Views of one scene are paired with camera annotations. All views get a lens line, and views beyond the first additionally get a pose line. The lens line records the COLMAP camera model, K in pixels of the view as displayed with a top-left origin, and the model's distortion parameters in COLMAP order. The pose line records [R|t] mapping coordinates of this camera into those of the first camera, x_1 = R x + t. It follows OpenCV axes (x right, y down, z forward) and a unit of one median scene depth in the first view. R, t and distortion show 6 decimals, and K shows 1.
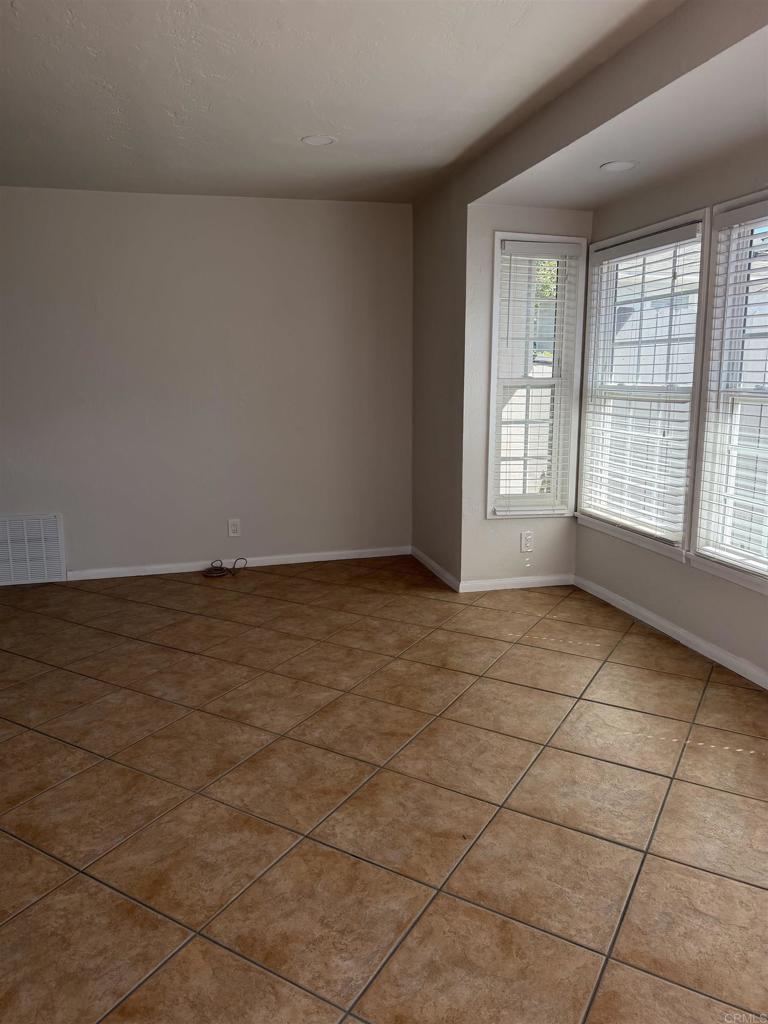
lens RADIAL K [[742.3, 0, 384.0], [0, 742.3, 512.0], [0, 0, 1]] dist [0.008563, -0.006193]
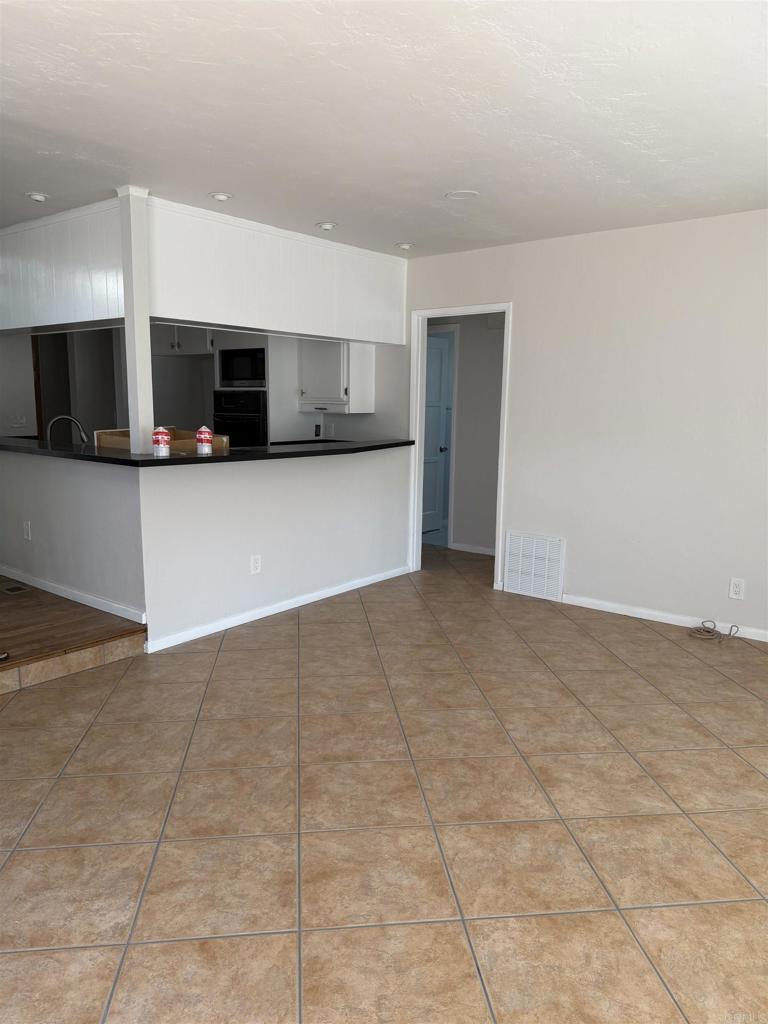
lens RADIAL K [[742.3, 0, 384.0], [0, 742.3, 512.0], [0, 0, 1]] dist [0.008563, -0.006193]
pose [[0.623205, 0.159049, -0.765714, 0.423826], [-0.183332, 0.981530, 0.054666, -0.090106], [0.760266, 0.106312, 0.640854, 0.247687]]
